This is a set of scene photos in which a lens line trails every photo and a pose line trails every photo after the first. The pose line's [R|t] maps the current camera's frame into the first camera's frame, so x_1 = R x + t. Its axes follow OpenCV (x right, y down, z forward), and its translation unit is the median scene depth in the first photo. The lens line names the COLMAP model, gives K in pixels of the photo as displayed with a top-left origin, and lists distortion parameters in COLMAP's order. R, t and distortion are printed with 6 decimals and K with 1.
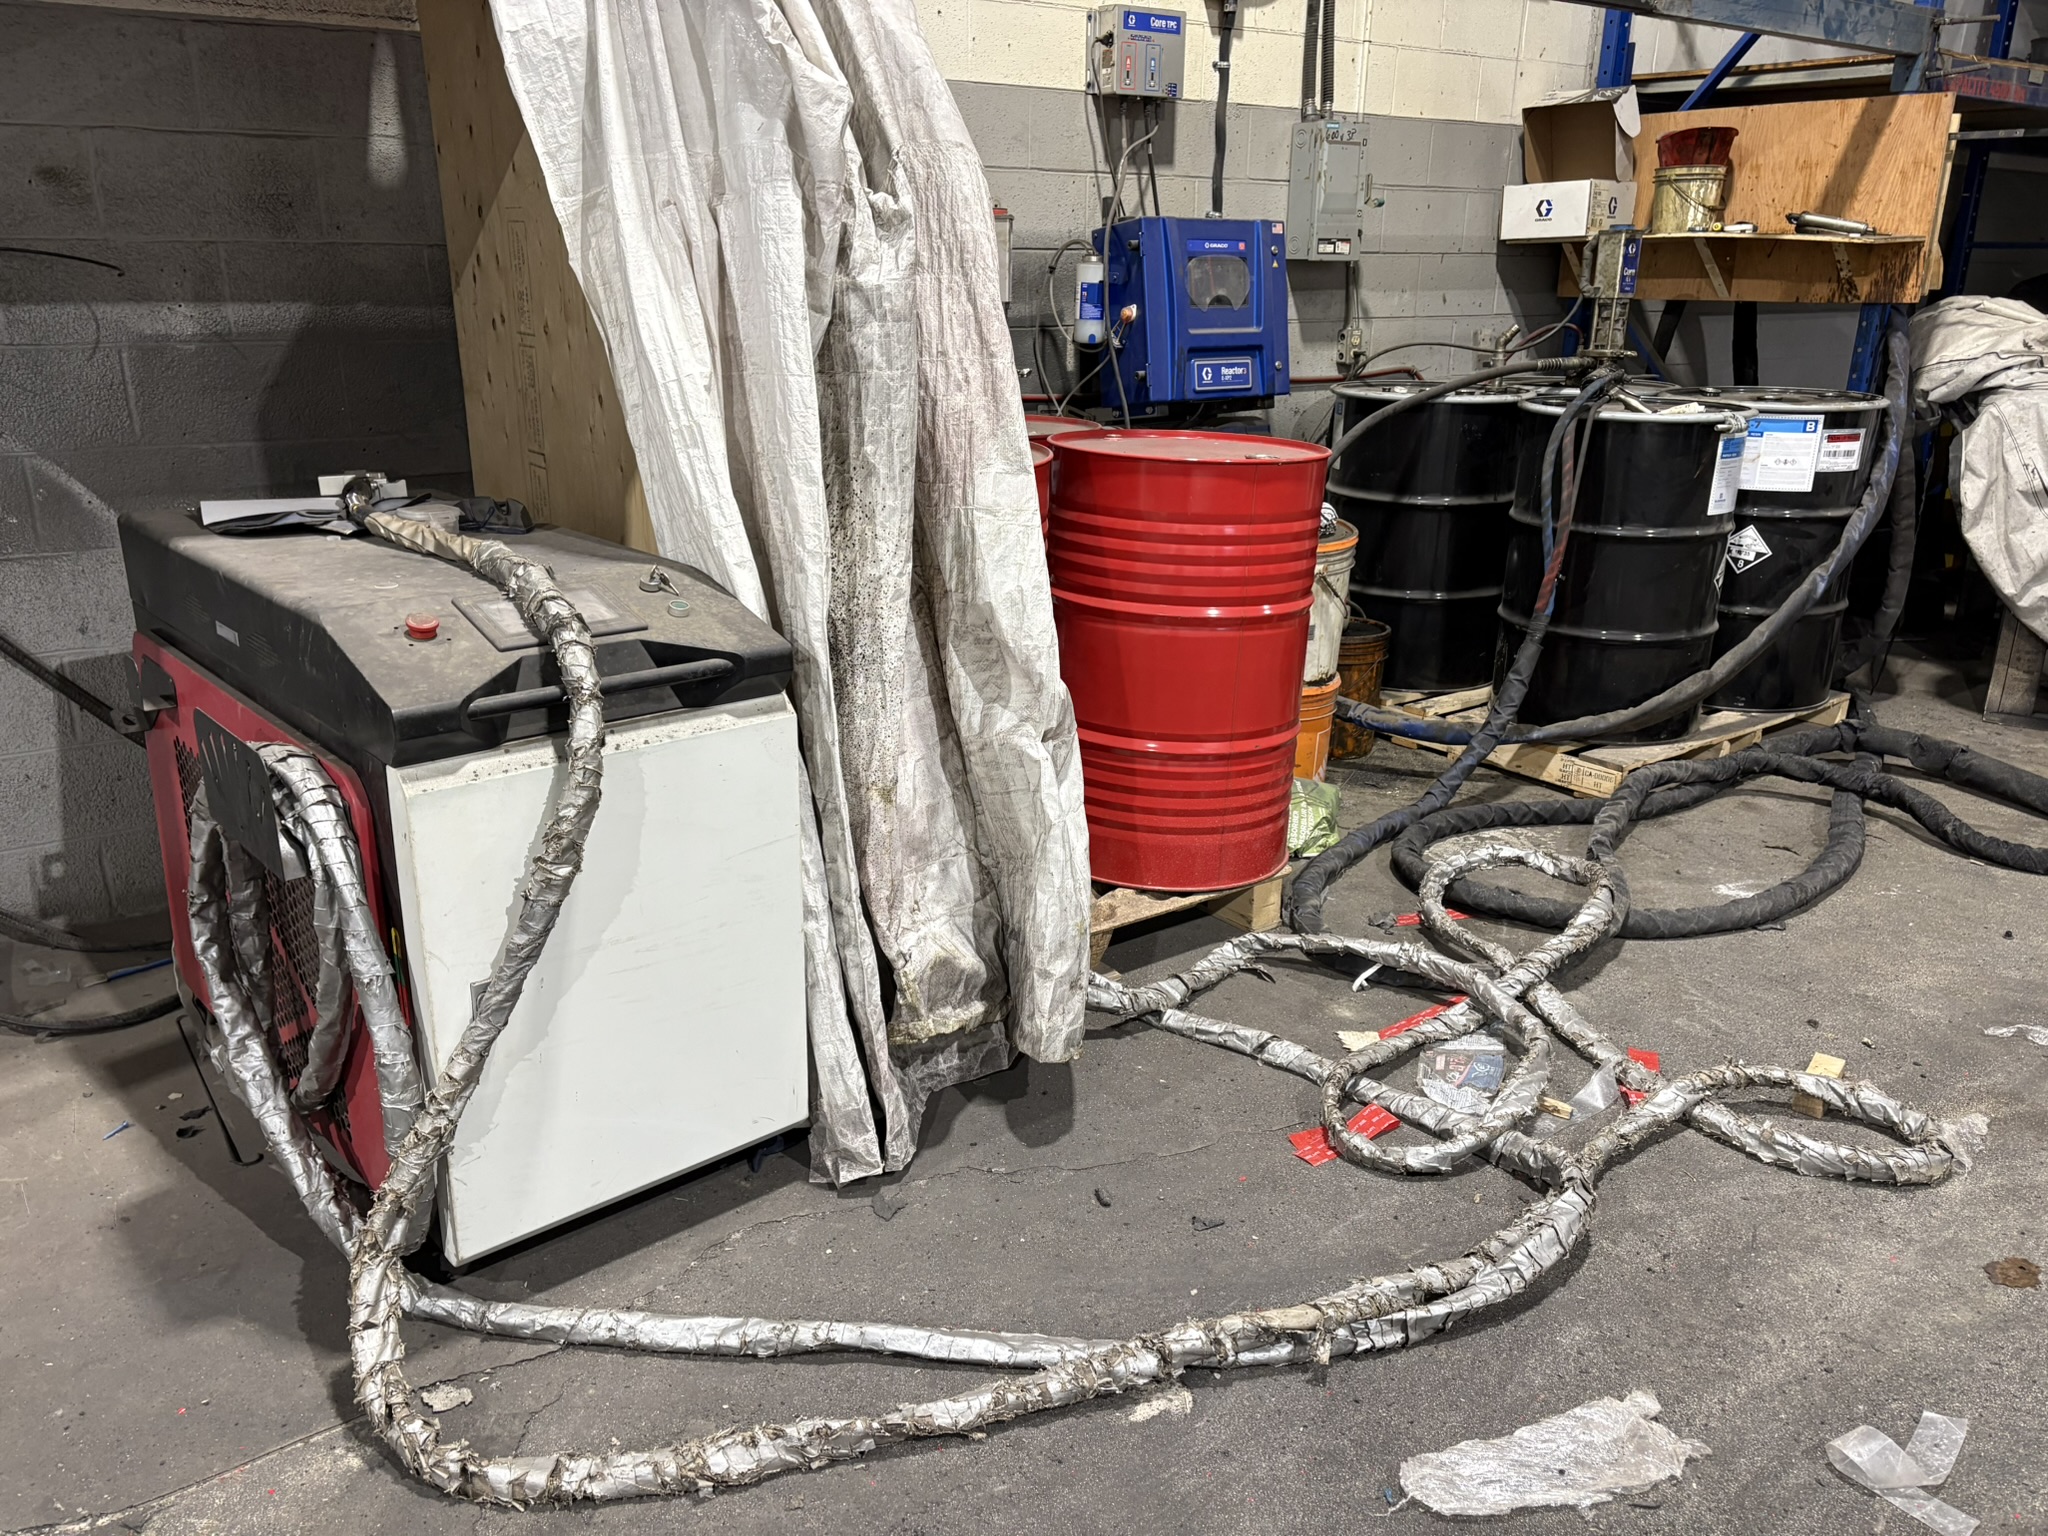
lens RADIAL K [[1576.4, 0, 1015.5], [0, 1576.4, 766.5], [0, 0, 1]] dist [0.036876, 0.001202]
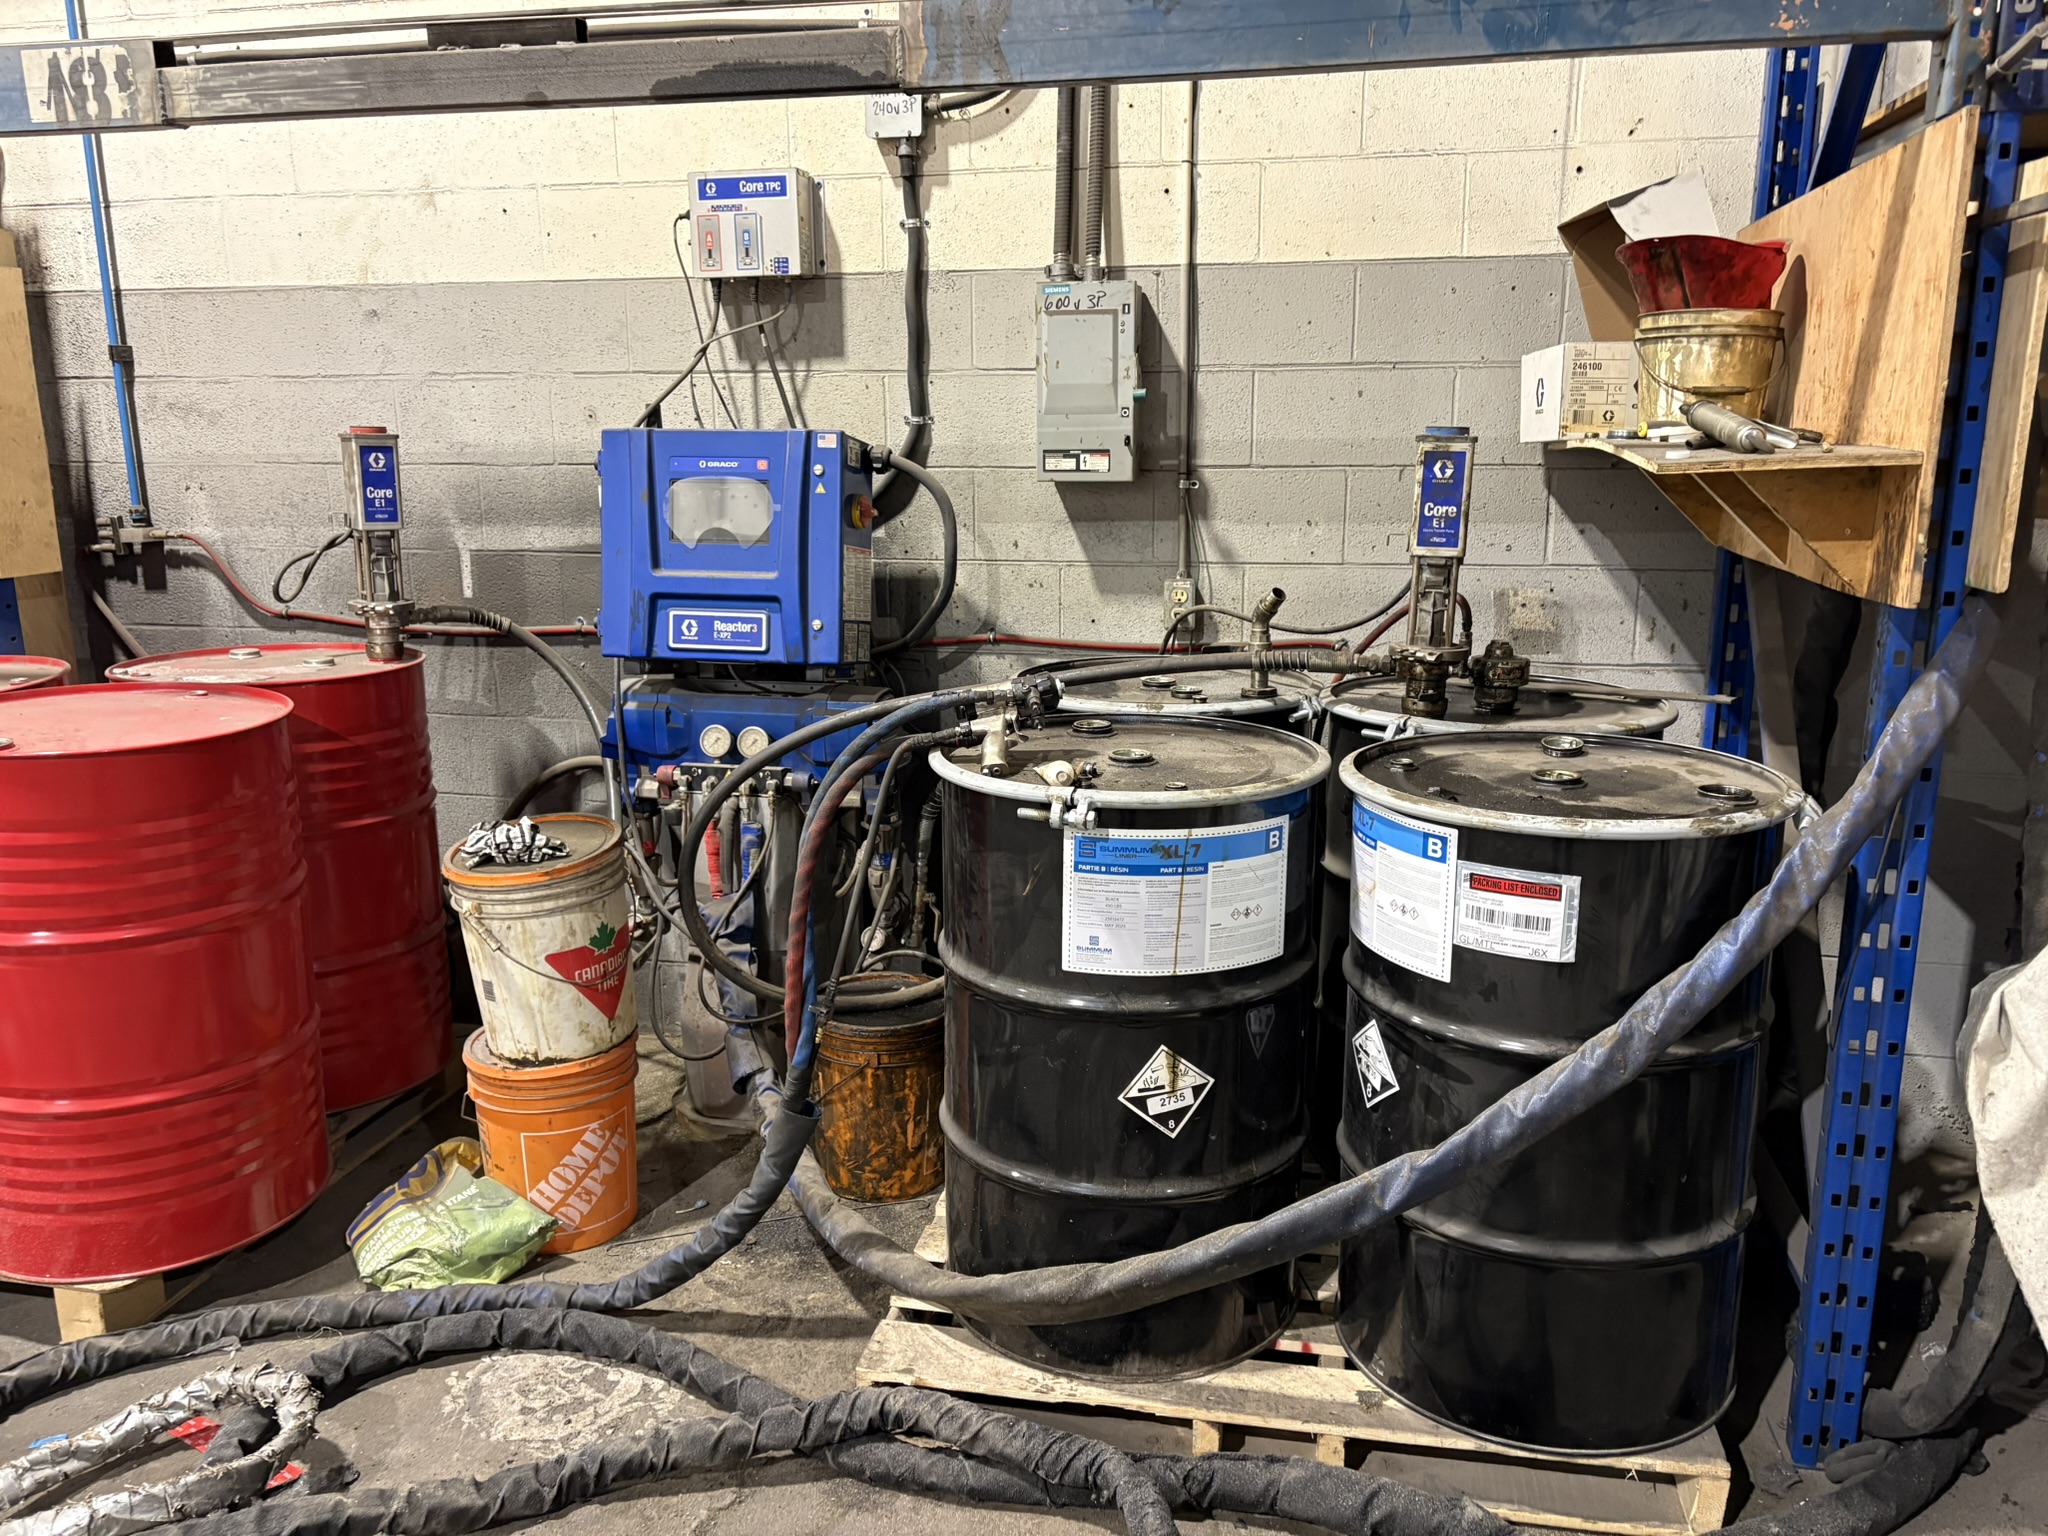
lens RADIAL K [[1576.4, 0, 1019.5], [0, 1576.4, 770.1], [0, 0, 1]] dist [0.036876, 0.001202]
pose [[0.658431, 0.150580, -0.737424, 0.753764], [-0.220991, 0.975274, 0.001830, -0.207567], [0.719466, 0.161759, 0.675427, 0.583637]]
